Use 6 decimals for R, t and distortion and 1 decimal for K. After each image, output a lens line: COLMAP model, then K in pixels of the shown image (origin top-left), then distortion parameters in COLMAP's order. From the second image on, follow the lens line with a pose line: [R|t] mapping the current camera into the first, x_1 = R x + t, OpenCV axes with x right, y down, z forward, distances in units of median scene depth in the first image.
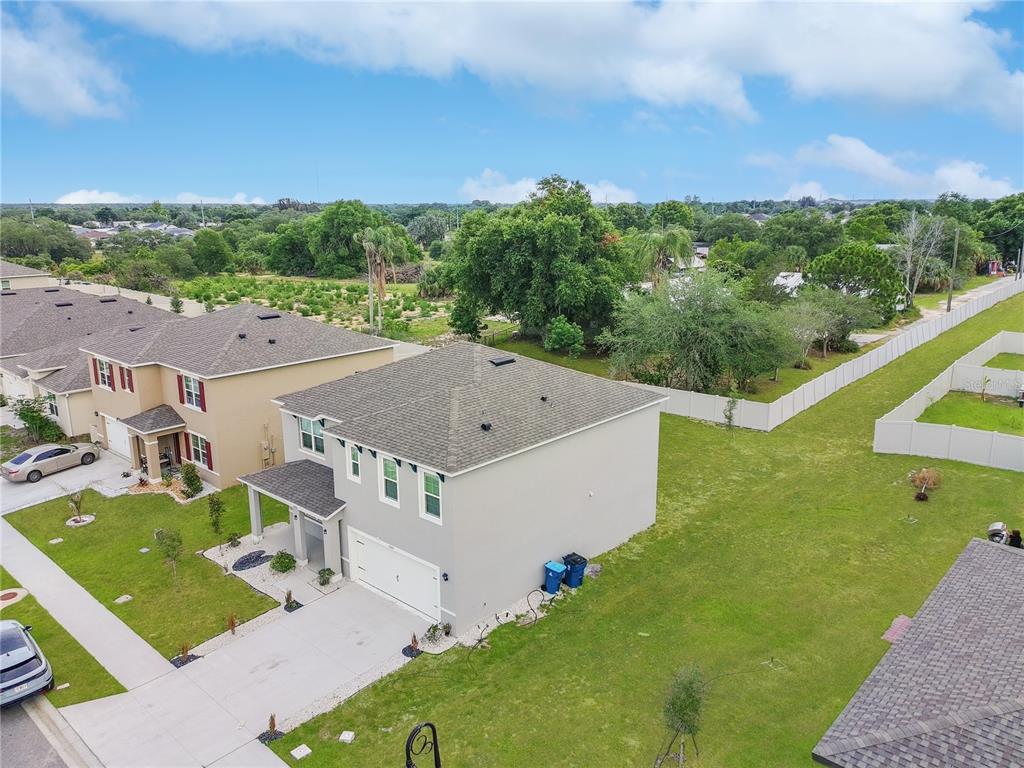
lens RADIAL K [[758.8, 0, 515.0], [0, 758.8, 385.7], [0, 0, 1]] dist [0.024870, 0.001782]
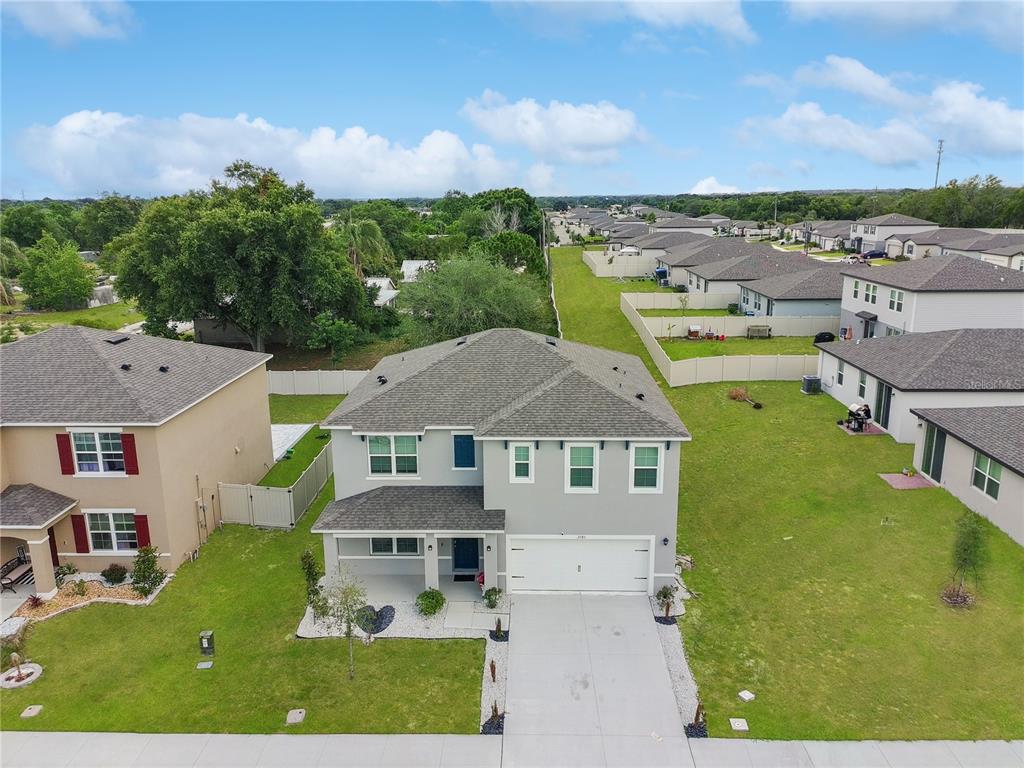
lens RADIAL K [[758.8, 0, 514.9], [0, 758.8, 381.3], [0, 0, 1]] dist [0.024870, 0.001782]
pose [[0.762325, -0.157657, 0.627698, -0.681118], [0.157817, 0.985882, 0.055956, -0.043481], [-0.627657, 0.056405, 0.776444, 0.243392]]
